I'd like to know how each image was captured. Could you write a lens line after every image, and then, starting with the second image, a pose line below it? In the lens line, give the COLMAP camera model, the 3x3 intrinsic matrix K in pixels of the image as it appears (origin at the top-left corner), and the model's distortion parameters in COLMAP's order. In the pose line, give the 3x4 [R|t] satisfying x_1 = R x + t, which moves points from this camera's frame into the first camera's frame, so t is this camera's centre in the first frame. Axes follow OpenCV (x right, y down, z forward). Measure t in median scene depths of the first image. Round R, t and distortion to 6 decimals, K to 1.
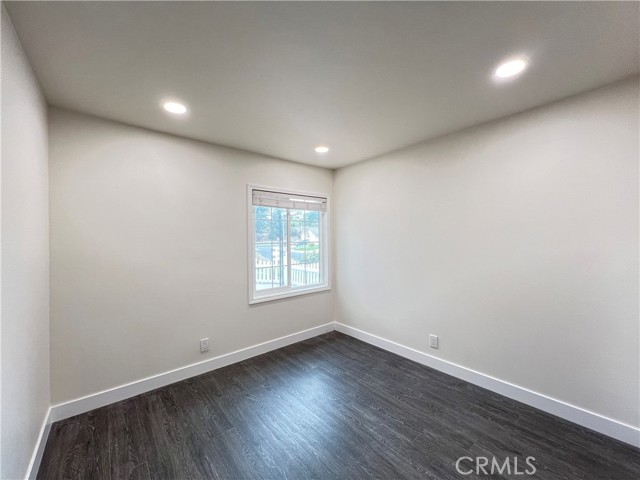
lens RADIAL K [[256.1, 0, 319.8], [0, 256.1, 239.2], [0, 0, 1]] dist [-0.000148, 0.000304]
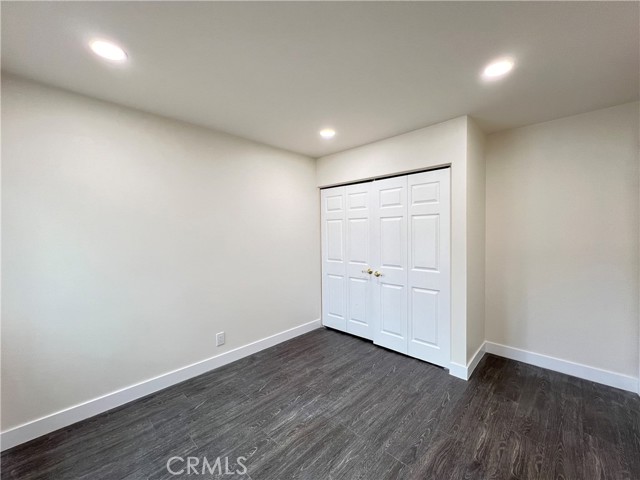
lens RADIAL K [[256.1, 0, 318.3], [0, 256.1, 240.8], [0, 0, 1]] dist [-0.000148, 0.000304]
pose [[-0.092984, -0.023214, 0.995397, -0.703578], [0.013250, 0.999611, 0.024550, 0.006651], [-0.995579, 0.015472, -0.092640, 0.901839]]
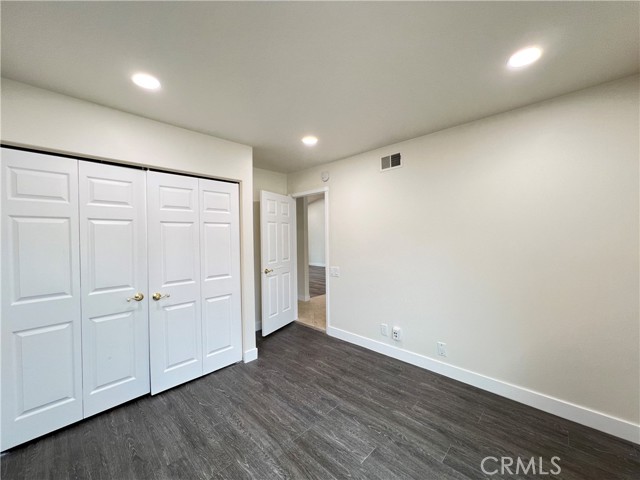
lens RADIAL K [[256.1, 0, 317.9], [0, 256.1, 241.3], [0, 0, 1]] dist [-0.000148, 0.000304]
pose [[-0.994728, 0.023944, -0.099719, 0.113252], [0.022195, 0.999580, 0.018607, -0.003648], [0.100123, 0.016296, -0.994842, 1.558707]]
